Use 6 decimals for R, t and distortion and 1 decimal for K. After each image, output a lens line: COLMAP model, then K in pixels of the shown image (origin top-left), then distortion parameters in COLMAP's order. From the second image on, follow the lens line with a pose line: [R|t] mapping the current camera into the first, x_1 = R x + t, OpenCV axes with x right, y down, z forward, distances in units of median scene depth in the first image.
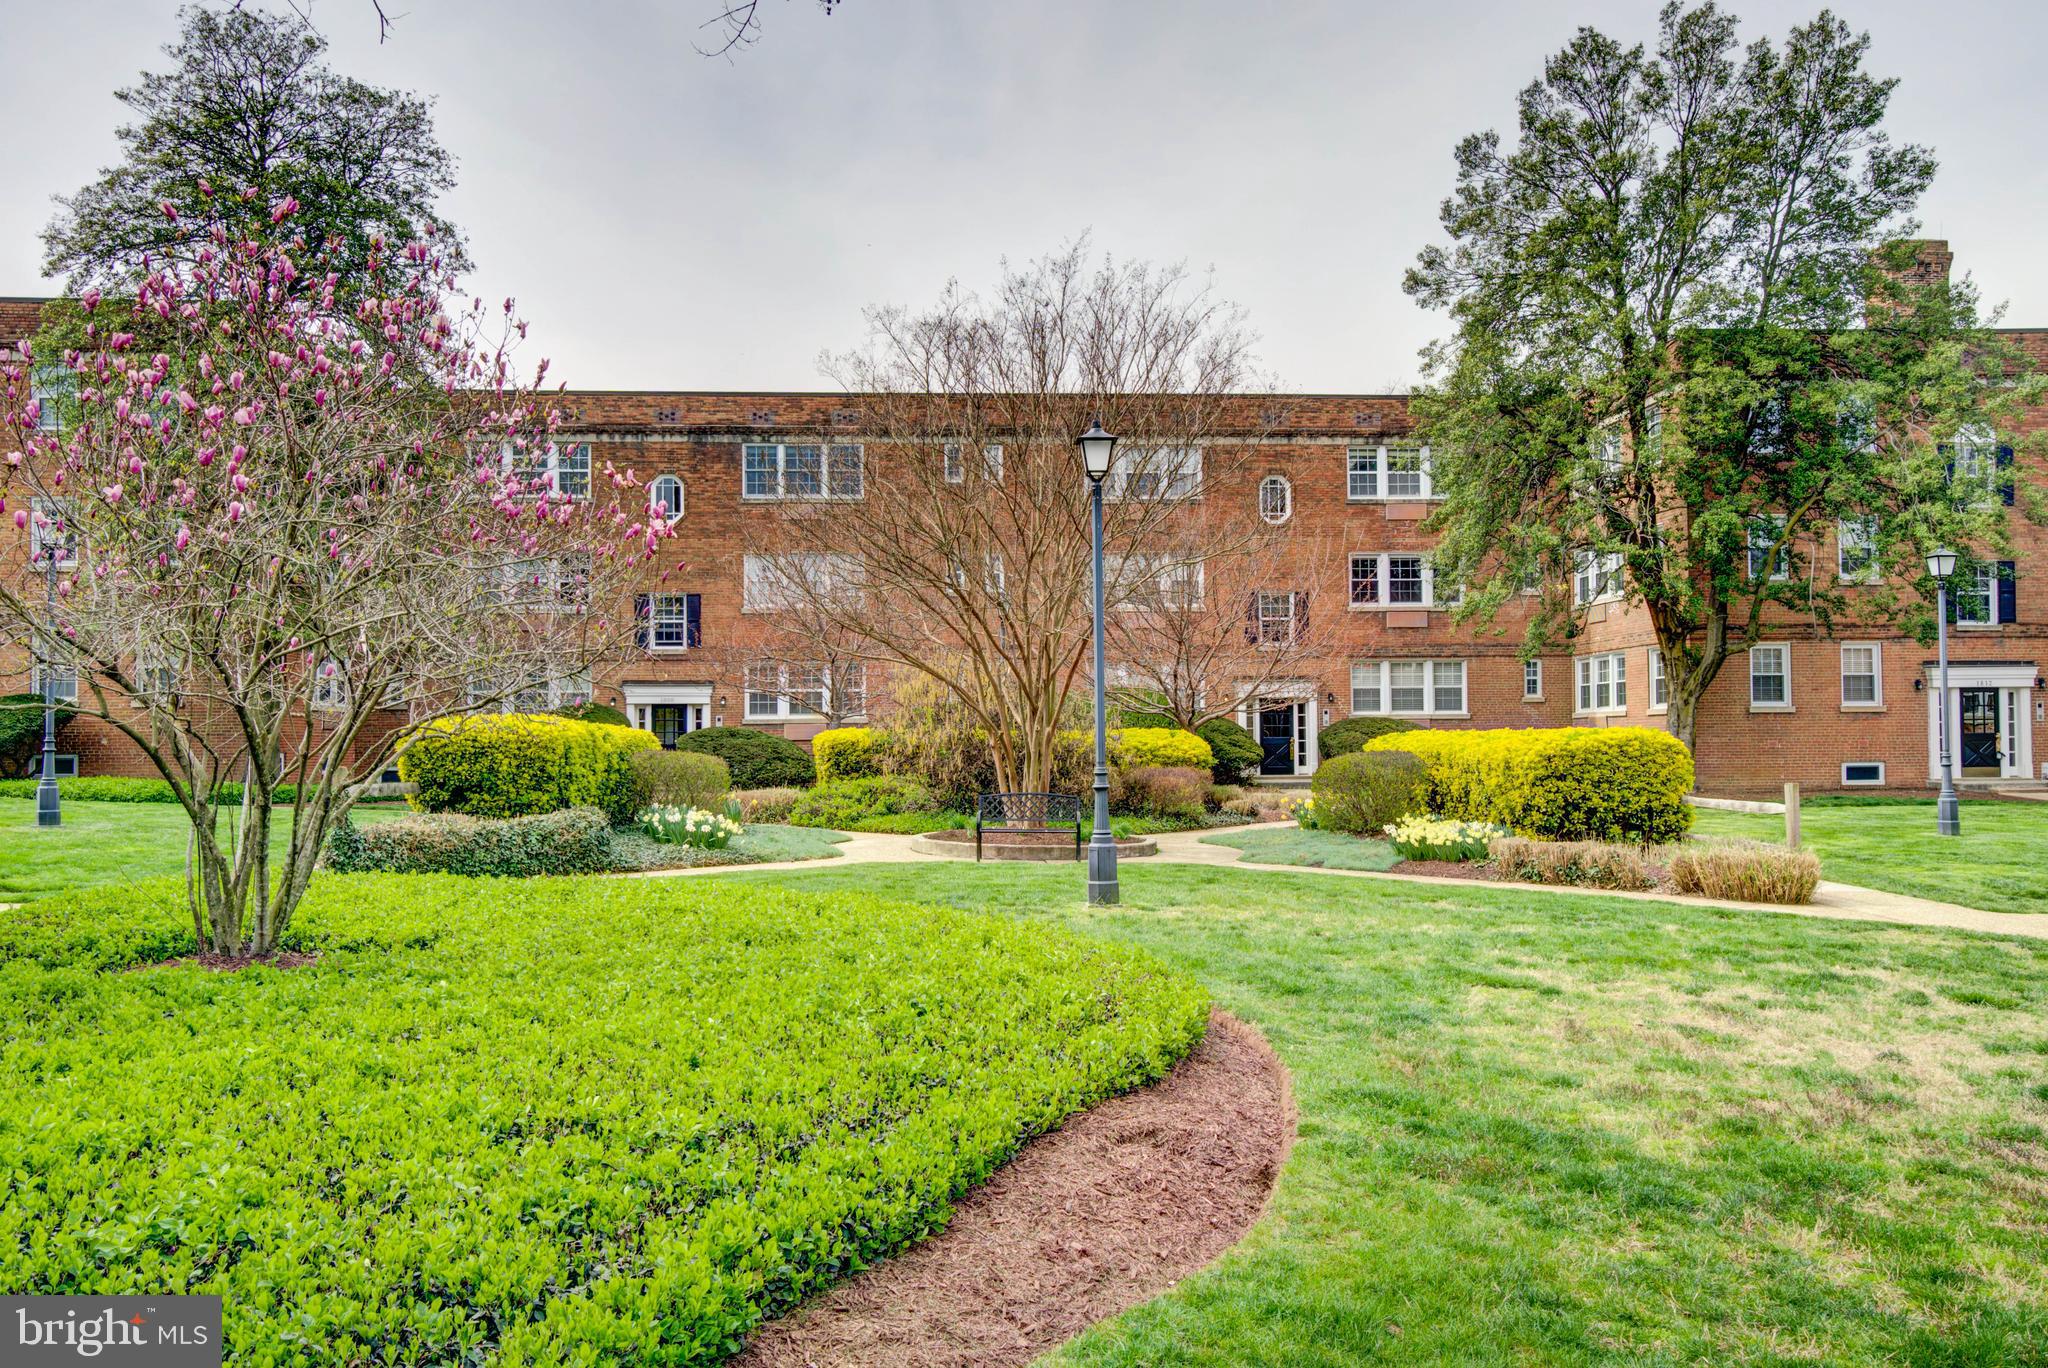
lens RADIAL K [[1668.1, 0, 1030.5], [0, 1668.1, 695.0], [0, 0, 1]] dist [0.071145, 0.001752]
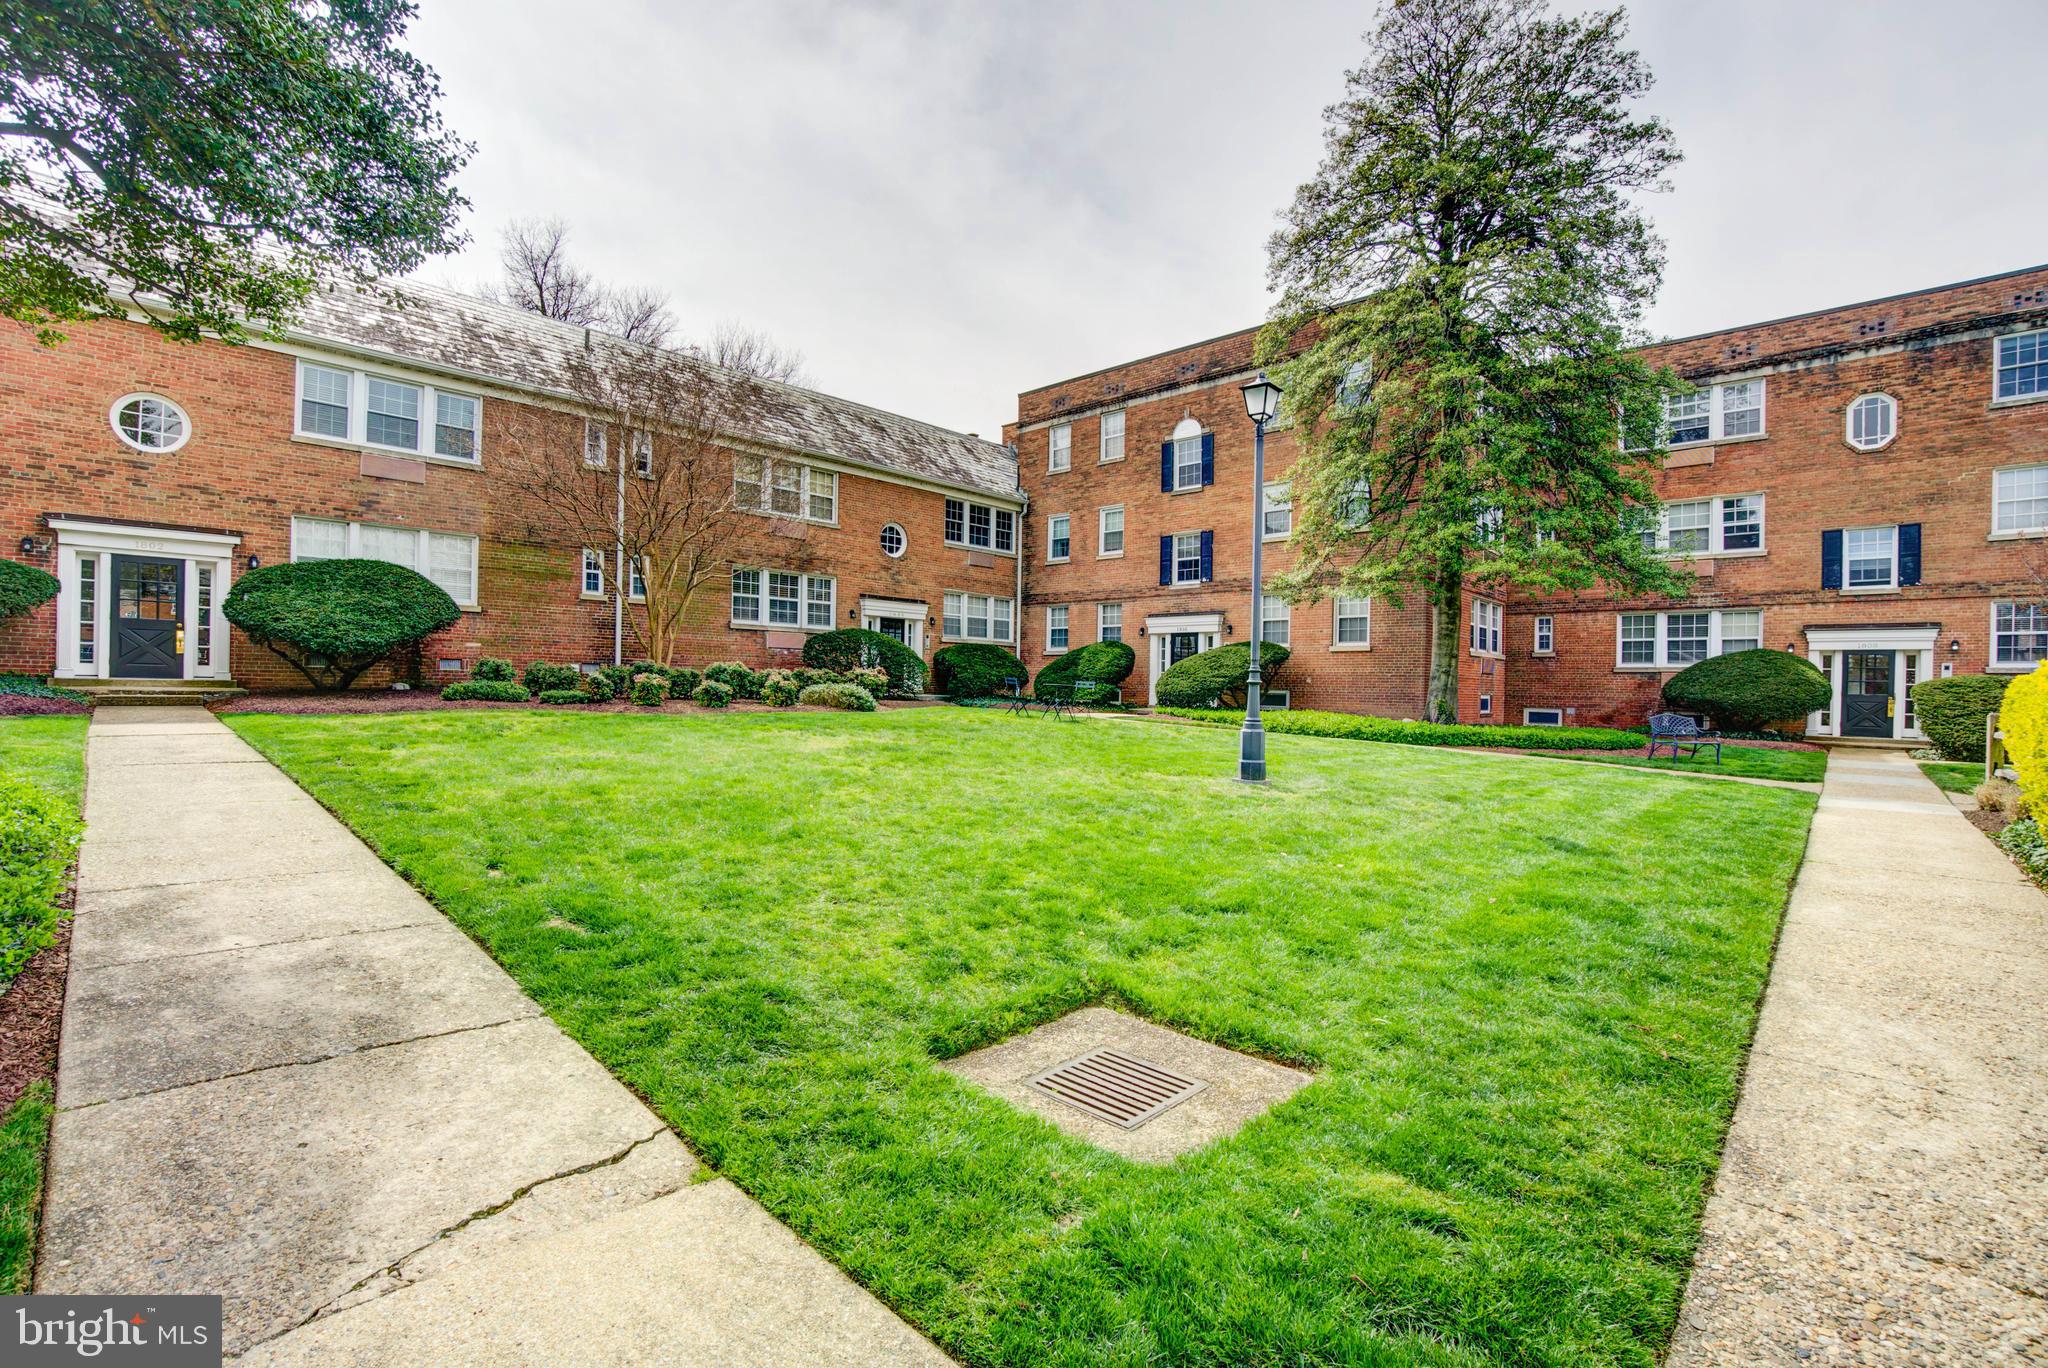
lens RADIAL K [[901.1, 0, 1023.5], [0, 901.1, 678.8], [0, 0, 1]] dist [-0.047202, 0.022980]
pose [[0.693486, 0.011490, -0.720378, -0.215183], [0.000216, 0.999869, 0.016156, 0.014762], [0.720470, -0.011359, 0.693393, 0.390698]]
